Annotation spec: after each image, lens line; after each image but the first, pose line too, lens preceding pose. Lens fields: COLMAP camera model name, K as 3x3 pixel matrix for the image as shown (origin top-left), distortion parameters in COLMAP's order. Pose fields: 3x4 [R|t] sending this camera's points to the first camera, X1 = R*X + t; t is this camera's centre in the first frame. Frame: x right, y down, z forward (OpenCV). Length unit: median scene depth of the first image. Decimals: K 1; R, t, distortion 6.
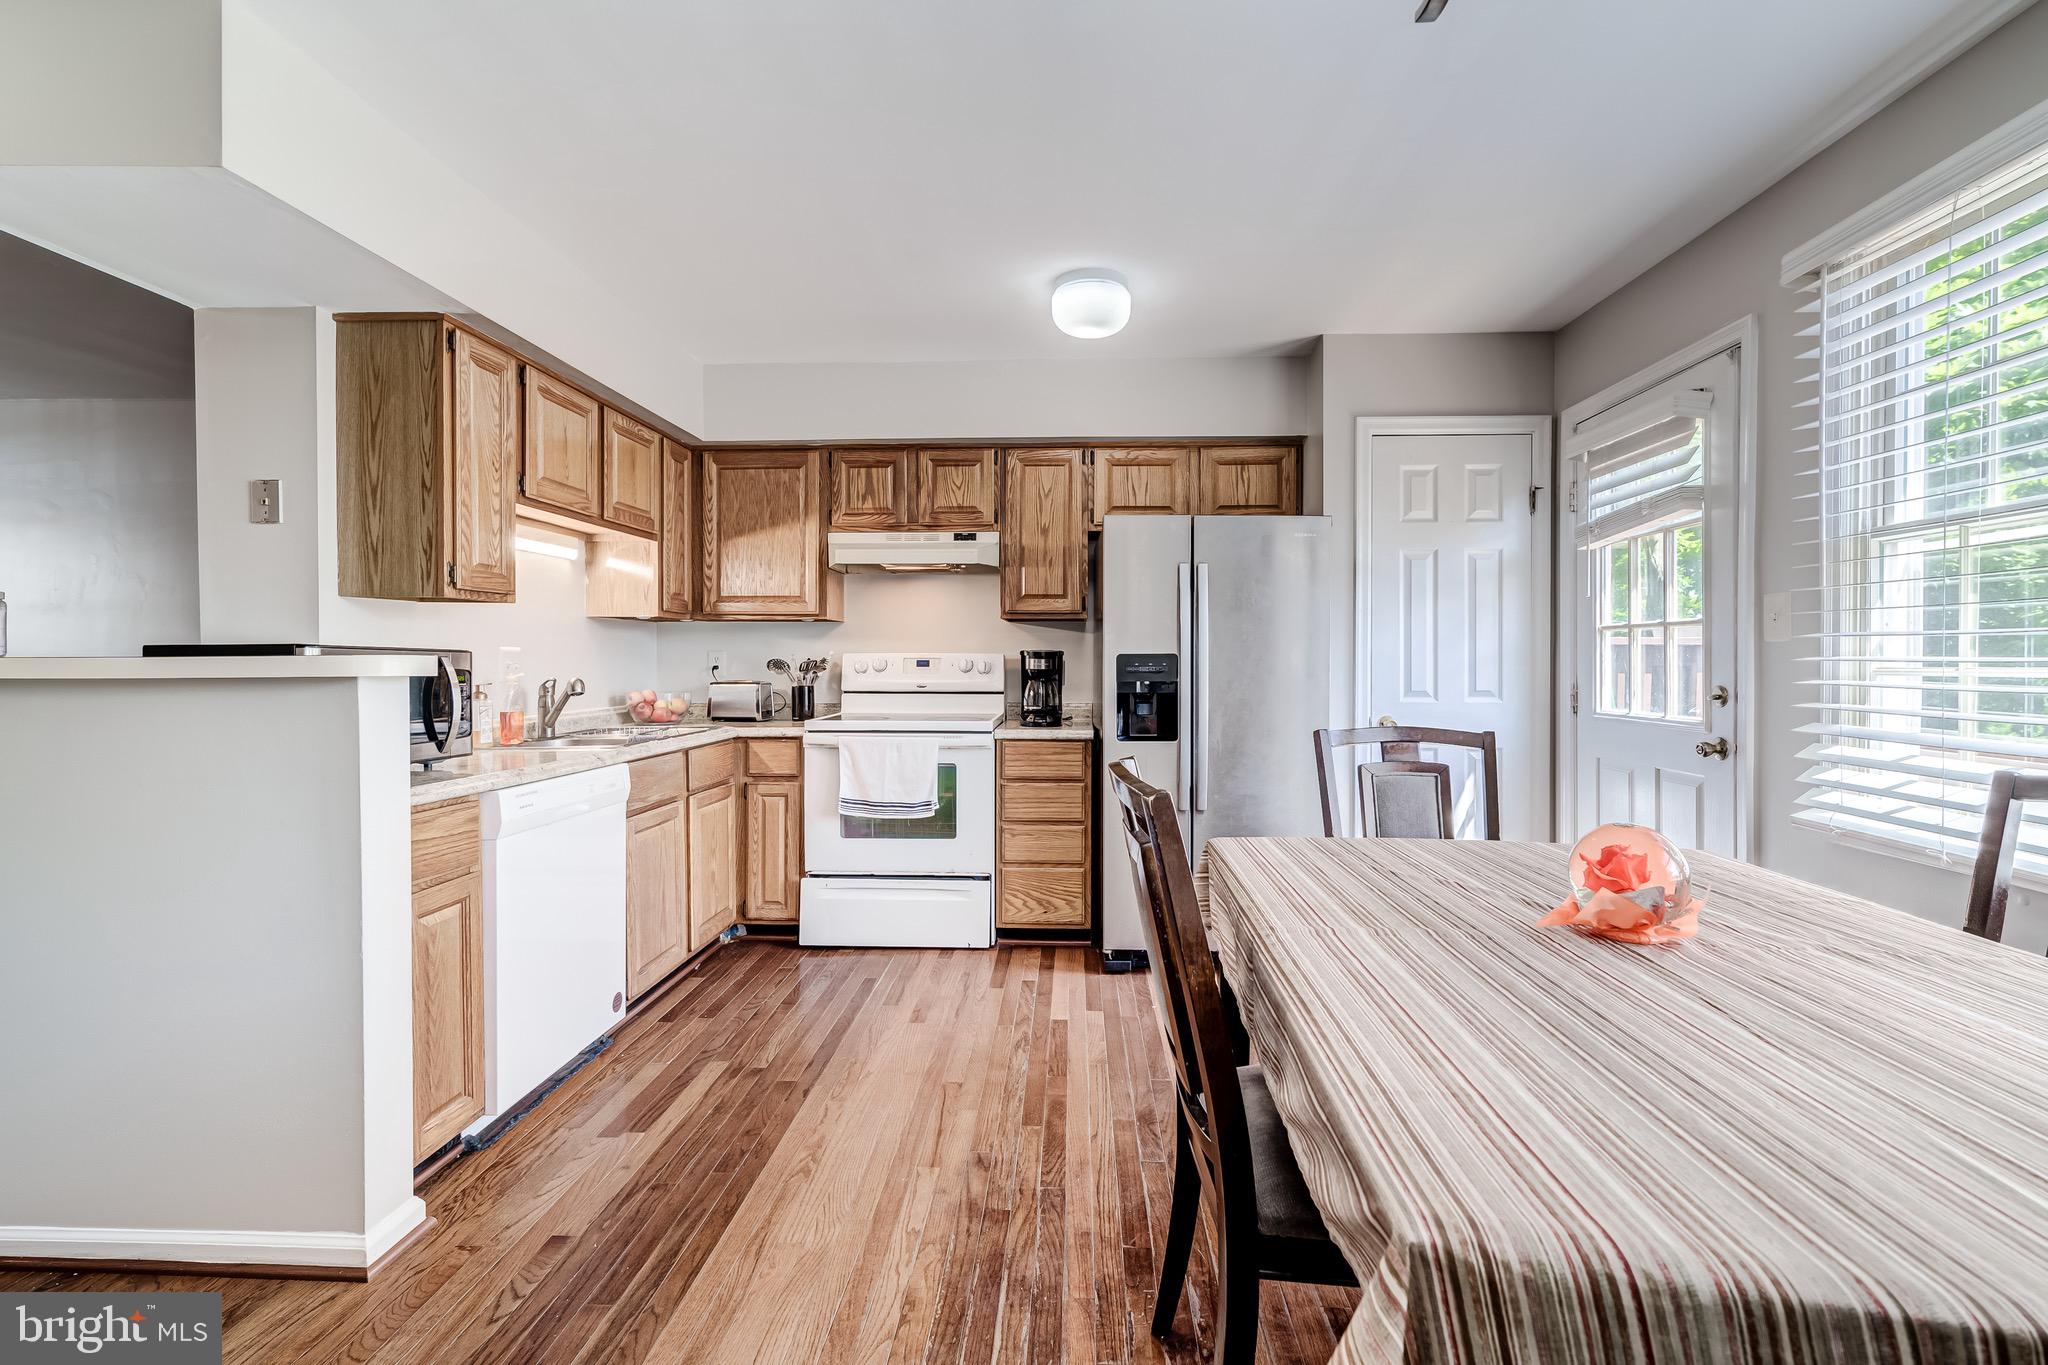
lens RADIAL K [[895.3, 0, 1029.7], [0, 895.3, 667.2], [0, 0, 1]] dist [0.002660, 0.000064]
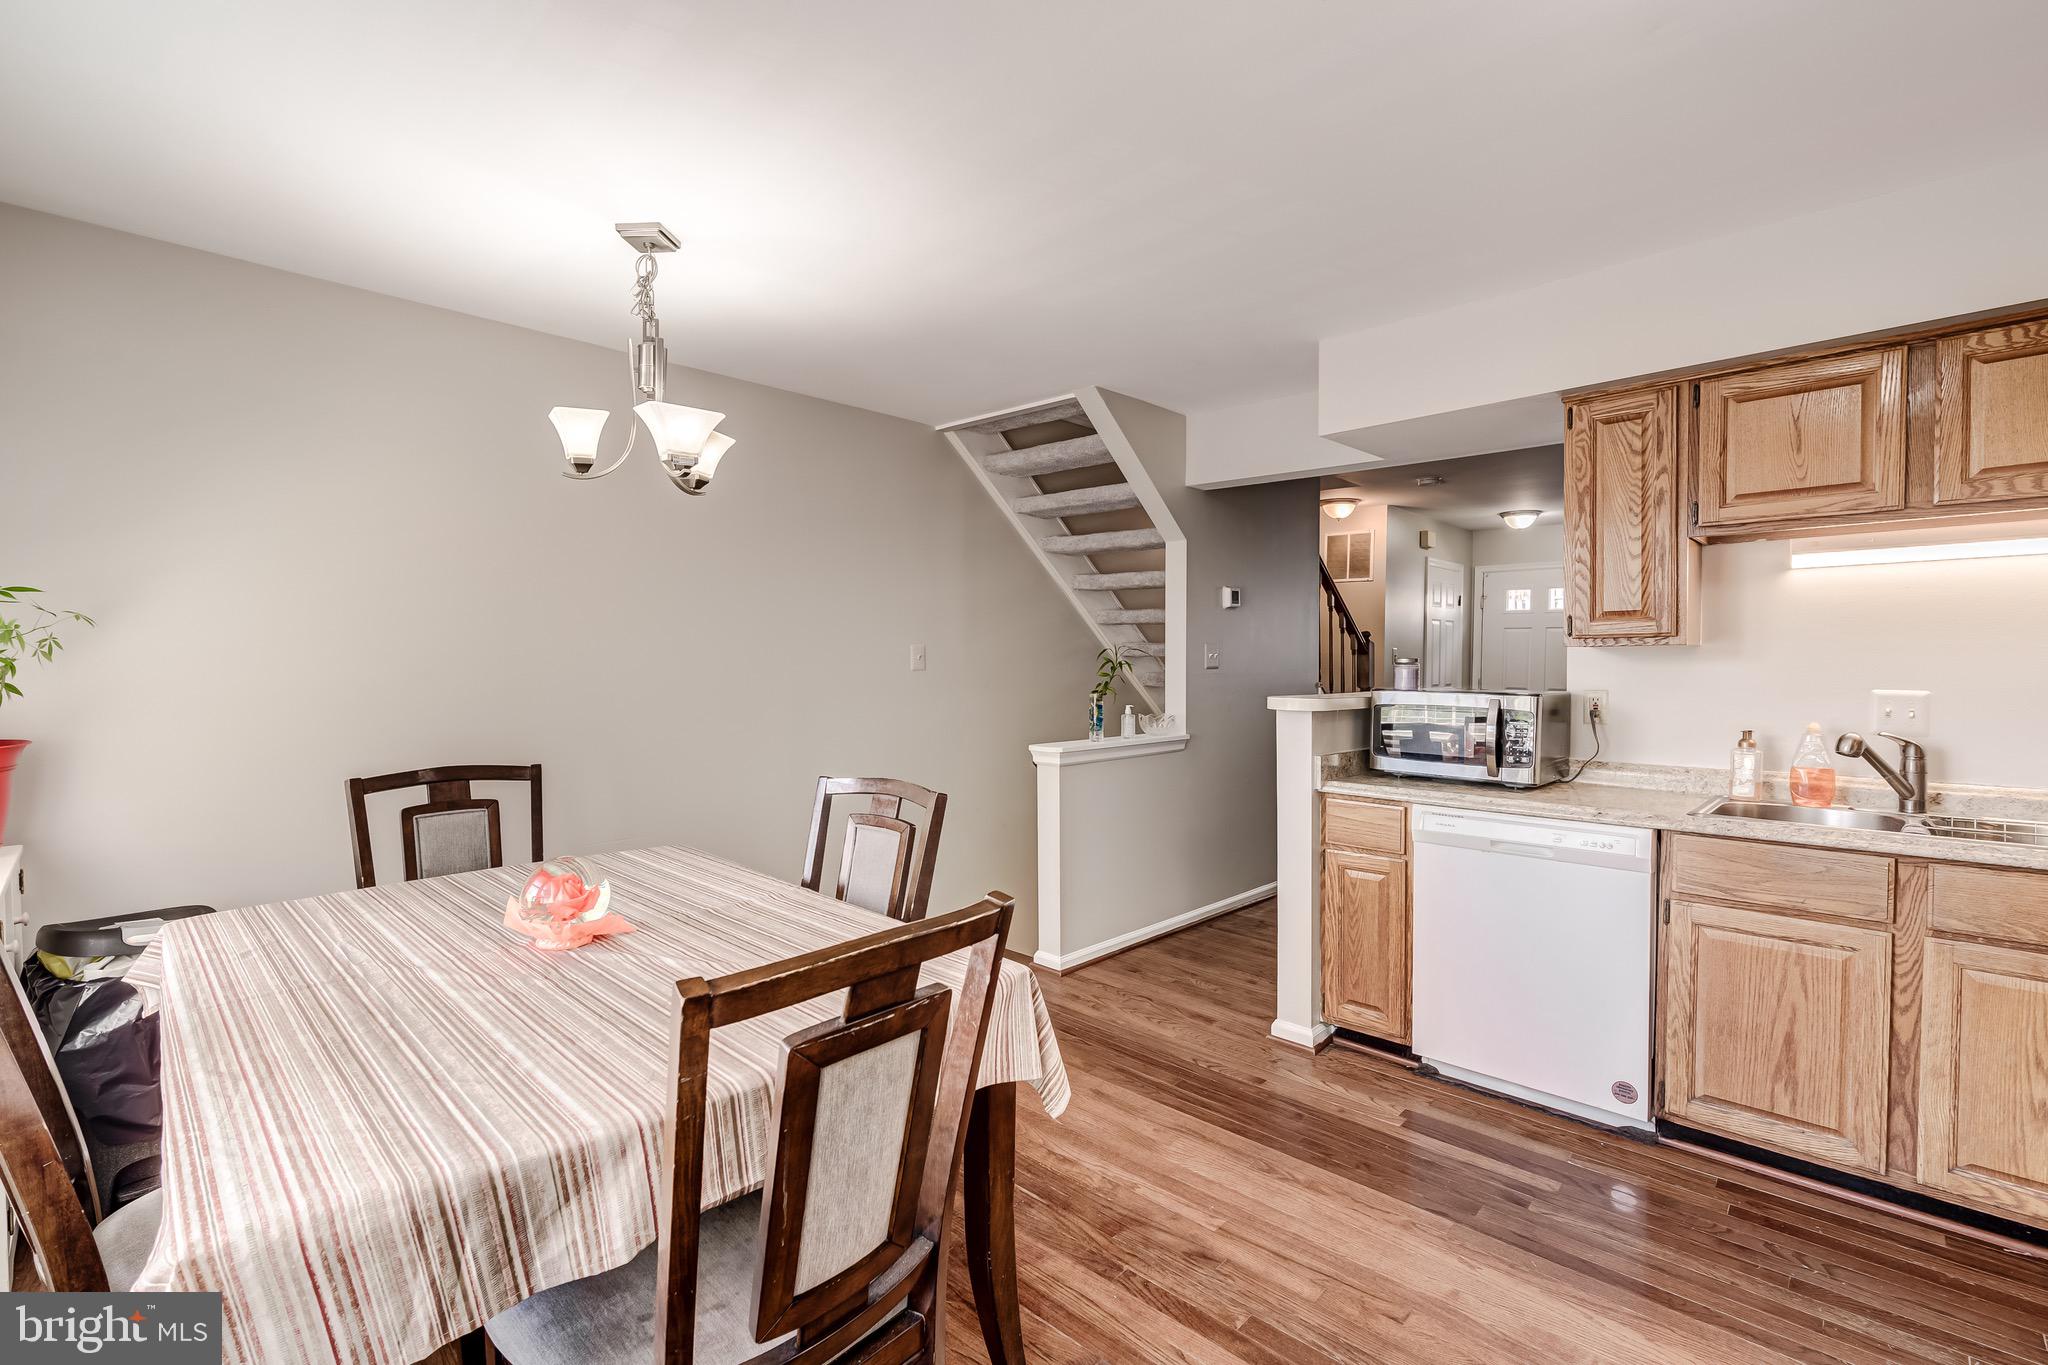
lens RADIAL K [[895.3, 0, 1055.8], [0, 895.3, 671.1], [0, 0, 1]] dist [0.002660, 0.000064]
pose [[-0.627984, 0.008414, -0.778181, 0.484845], [-0.006155, 0.999857, 0.015778, -0.046870], [0.778202, 0.014698, -0.627842, 0.923275]]
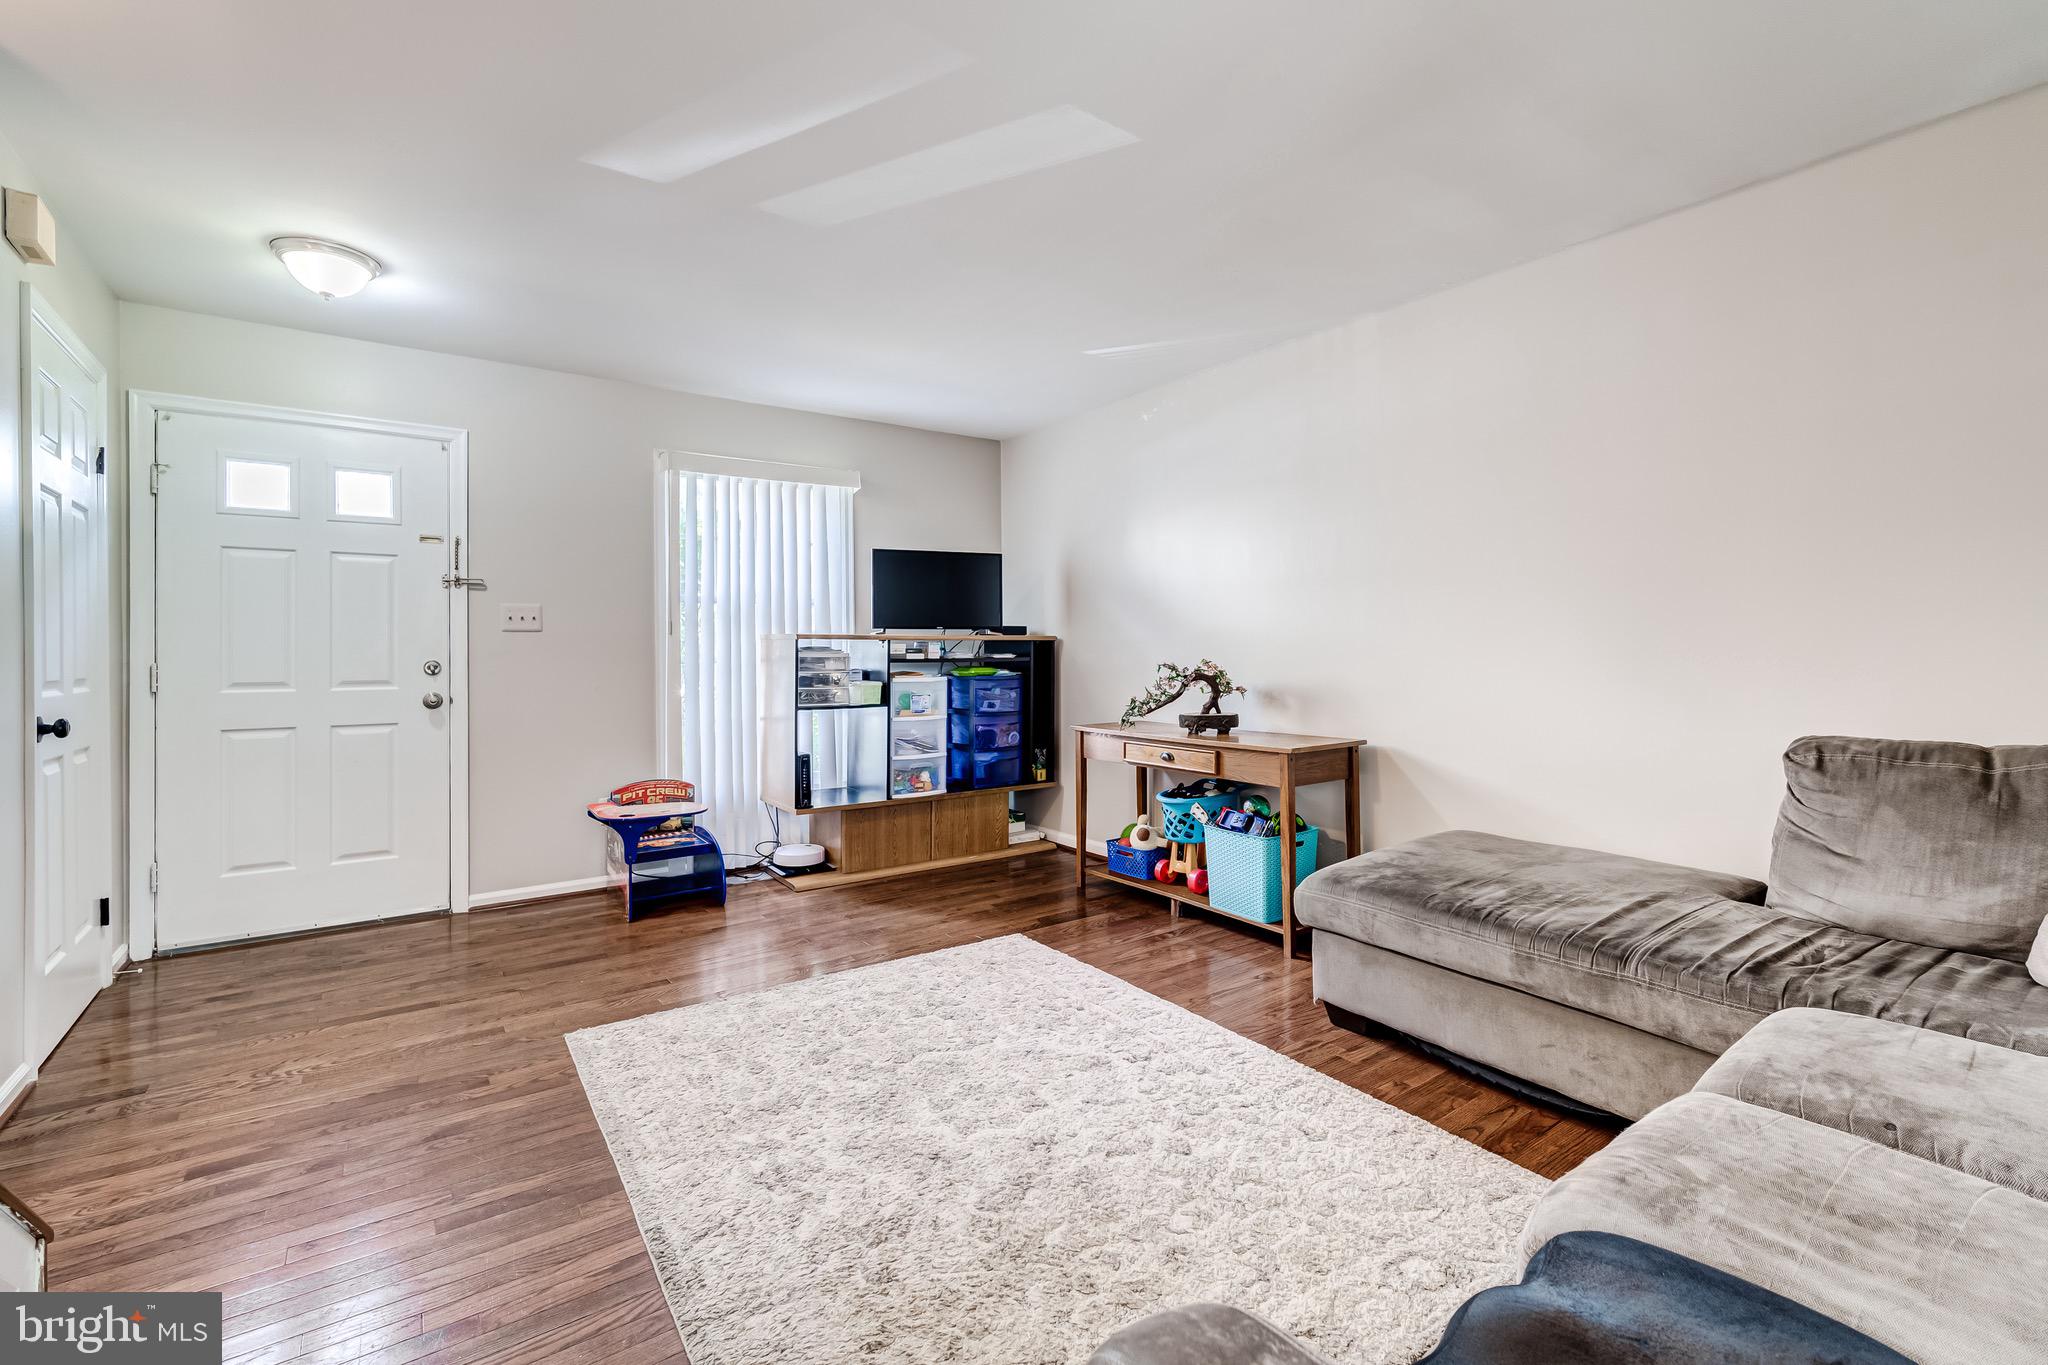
lens RADIAL K [[895.3, 0, 1021.7], [0, 895.3, 642.2], [0, 0, 1]] dist [0.002660, 0.000064]
pose [[0.620036, -0.016936, -0.784391, -0.830496], [0.009525, 0.999856, -0.014059, 0.004184], [0.784516, 0.001246, 0.620108, 0.378313]]
